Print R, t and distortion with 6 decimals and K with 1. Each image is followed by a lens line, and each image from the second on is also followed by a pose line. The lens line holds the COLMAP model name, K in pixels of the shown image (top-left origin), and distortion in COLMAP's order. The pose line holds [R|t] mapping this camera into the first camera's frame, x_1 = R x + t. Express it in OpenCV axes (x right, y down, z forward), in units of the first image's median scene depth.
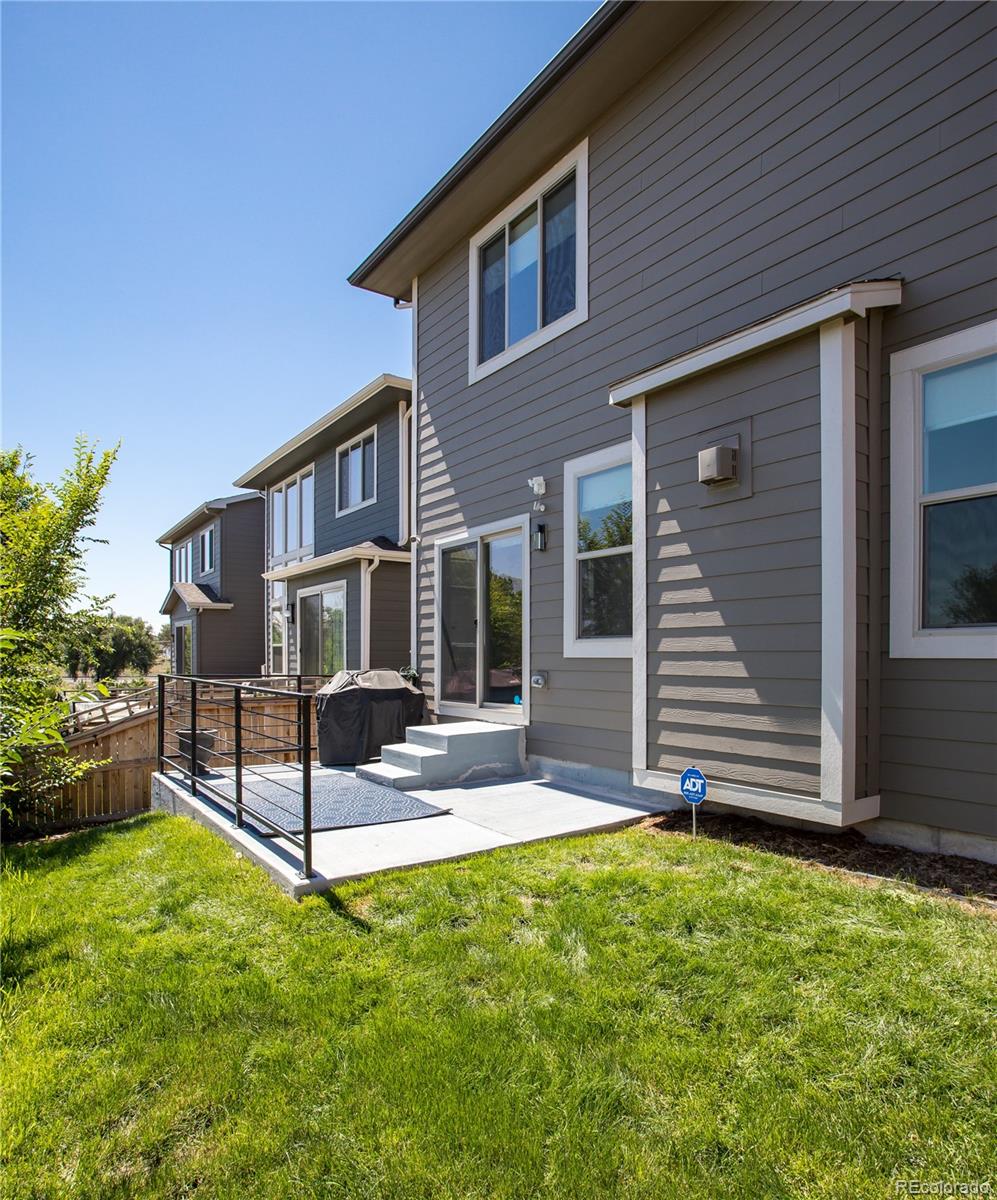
lens RADIAL K [[717.9, 0, 498.1], [0, 717.9, 659.2], [0, 0, 1]] dist [-0.001569, -0.000125]
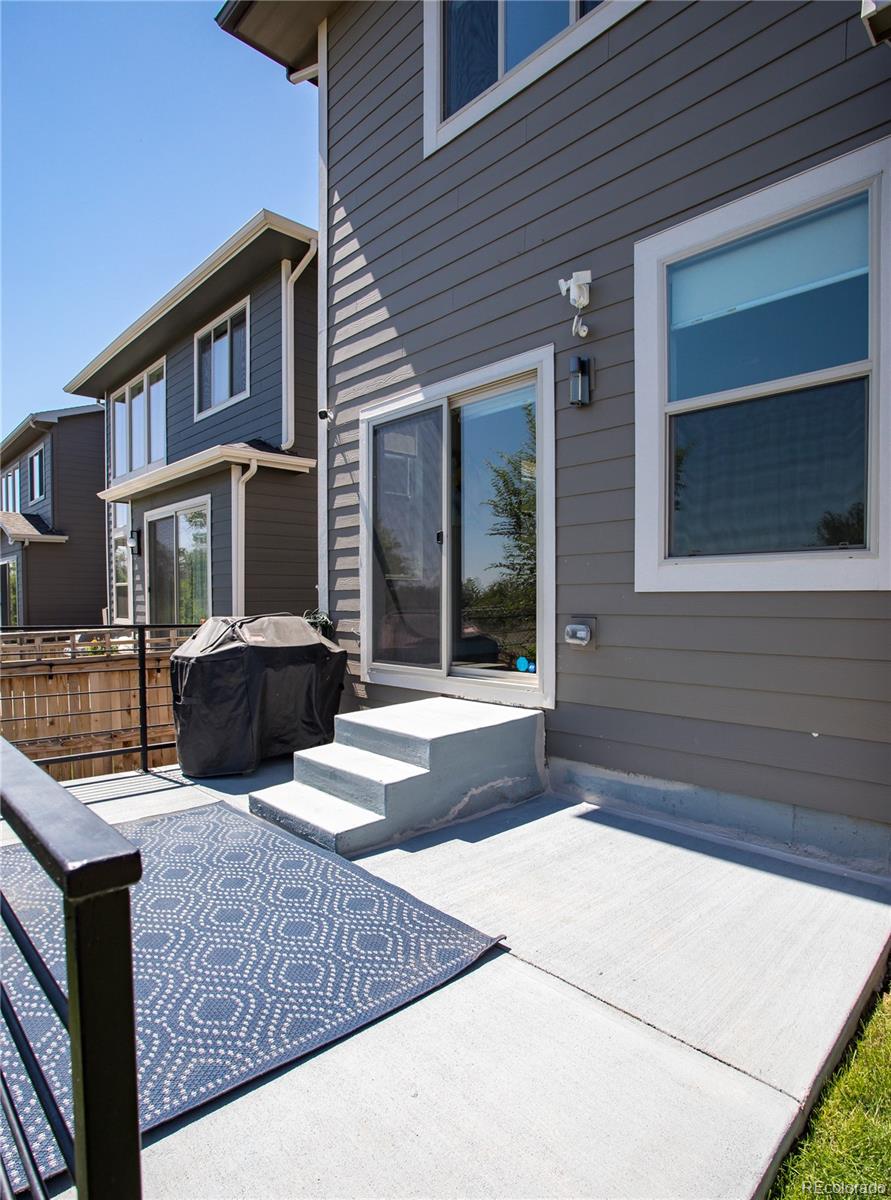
lens RADIAL K [[655.7, 0, 447.2], [0, 655.7, 618.2], [0, 0, 1]] dist [-0.057701, 0.036313]
pose [[0.988065, -0.008075, 0.153828, -0.101611], [0.004120, 0.999653, 0.026016, 0.003291], [-0.153985, -0.025071, 0.987755, 0.402008]]
